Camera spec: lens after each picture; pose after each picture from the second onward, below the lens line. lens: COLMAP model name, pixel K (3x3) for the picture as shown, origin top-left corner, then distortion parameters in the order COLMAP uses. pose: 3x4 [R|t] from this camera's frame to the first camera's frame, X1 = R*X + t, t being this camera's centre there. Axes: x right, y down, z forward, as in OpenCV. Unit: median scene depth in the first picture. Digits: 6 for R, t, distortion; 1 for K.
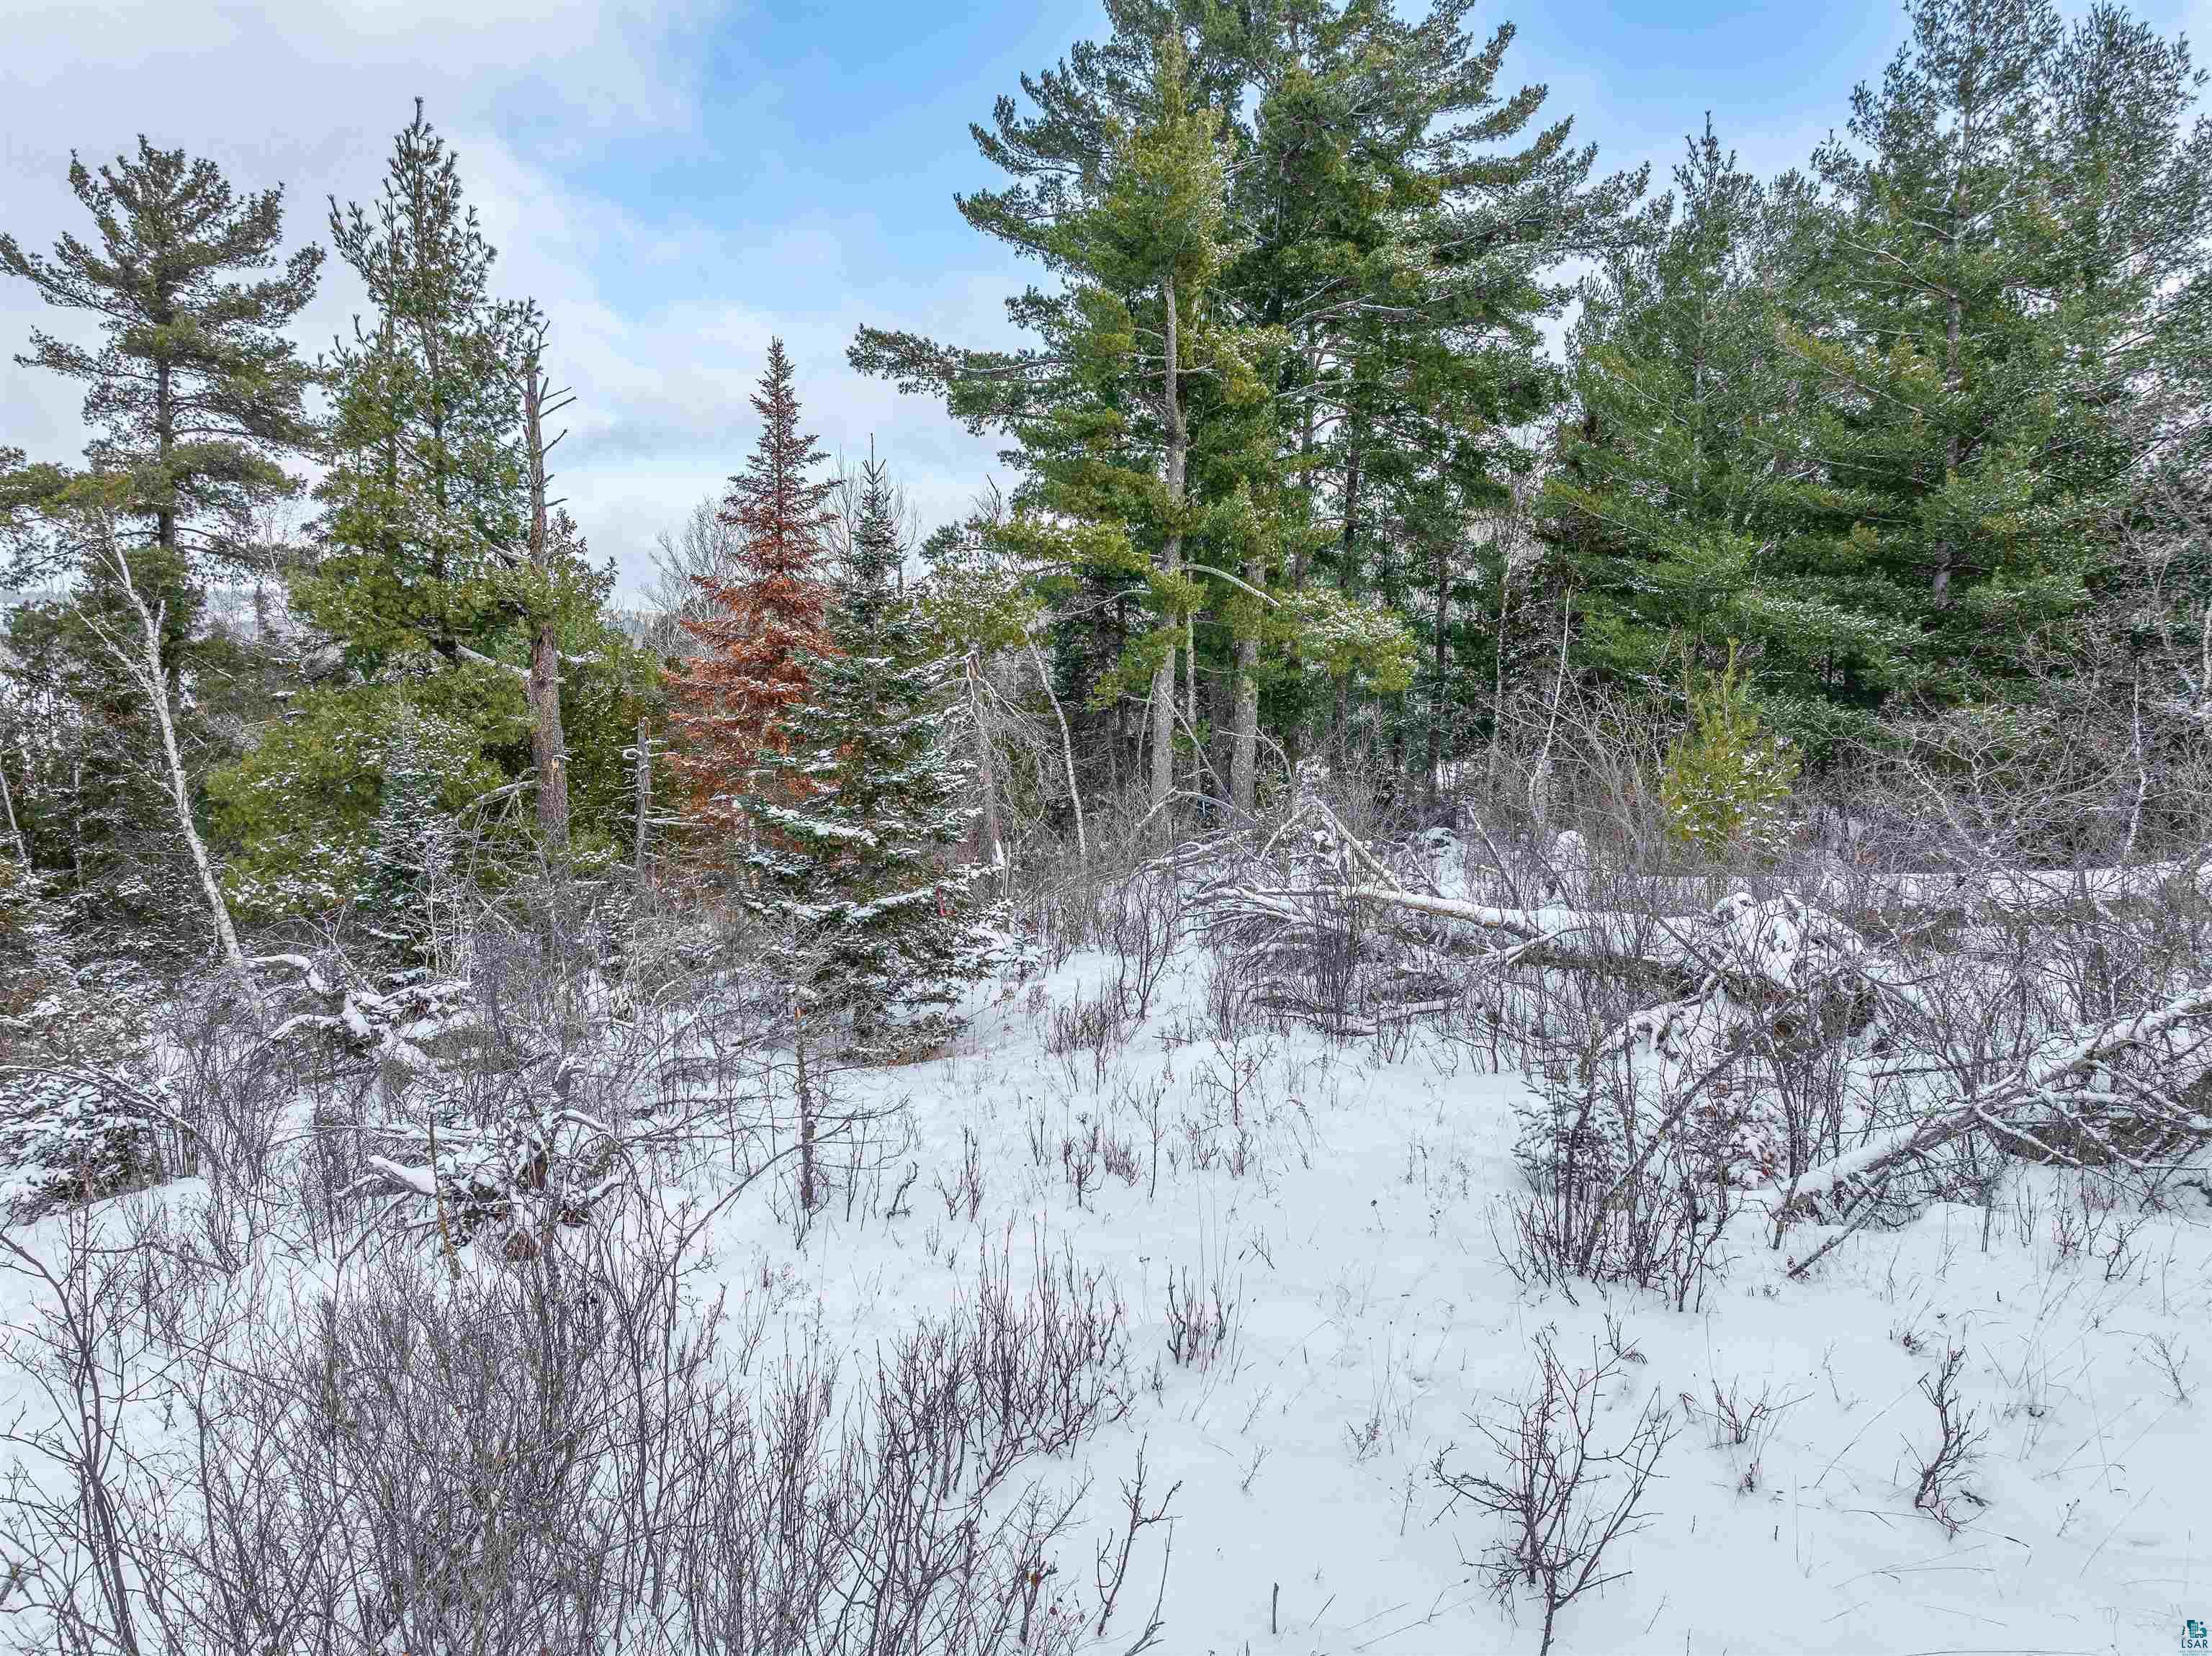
lens RADIAL K [[1530.8, 0, 1093.6], [0, 1530.8, 823.8], [0, 0, 1]] dist [-0.029306, 0.012411]
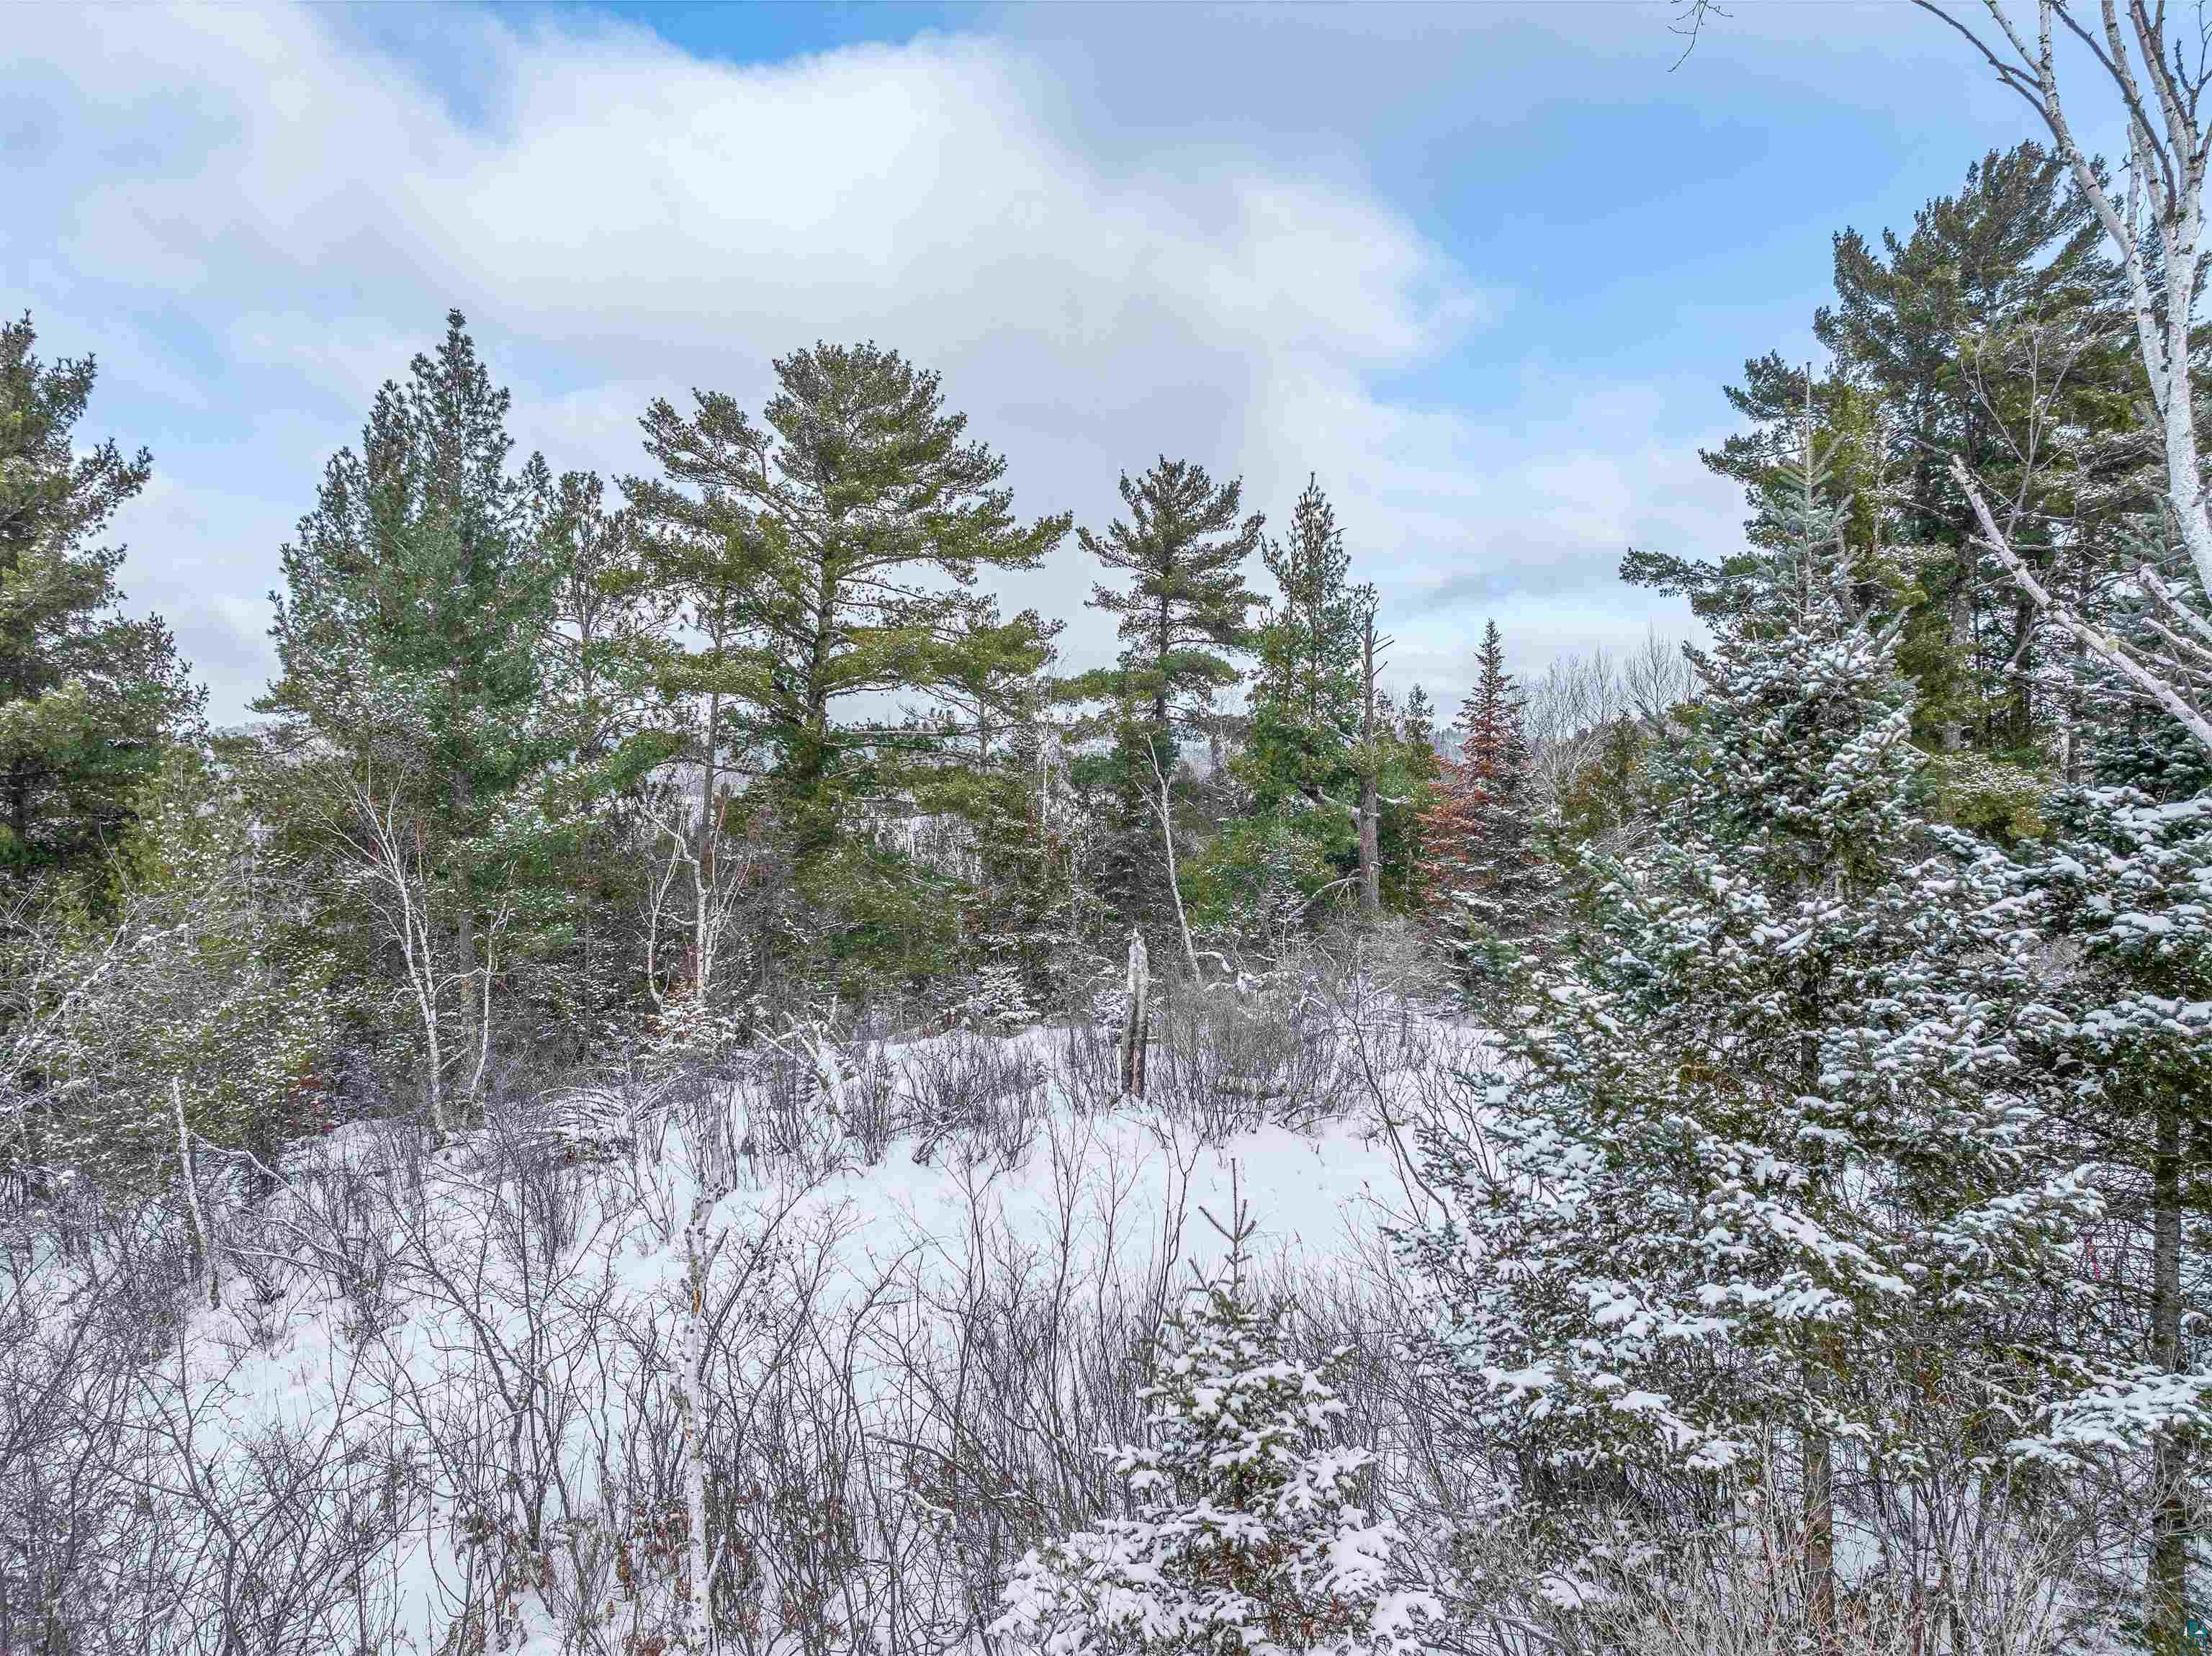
lens RADIAL K [[1530.8, 0, 1107.3], [0, 1530.8, 825.7], [0, 0, 1]] dist [-0.029306, 0.012411]
pose [[0.843664, 0.022067, -0.536418, 0.170264], [-0.065026, 0.995999, -0.061299, 0.021047], [0.532919, 0.086597, 0.841723, -0.312966]]
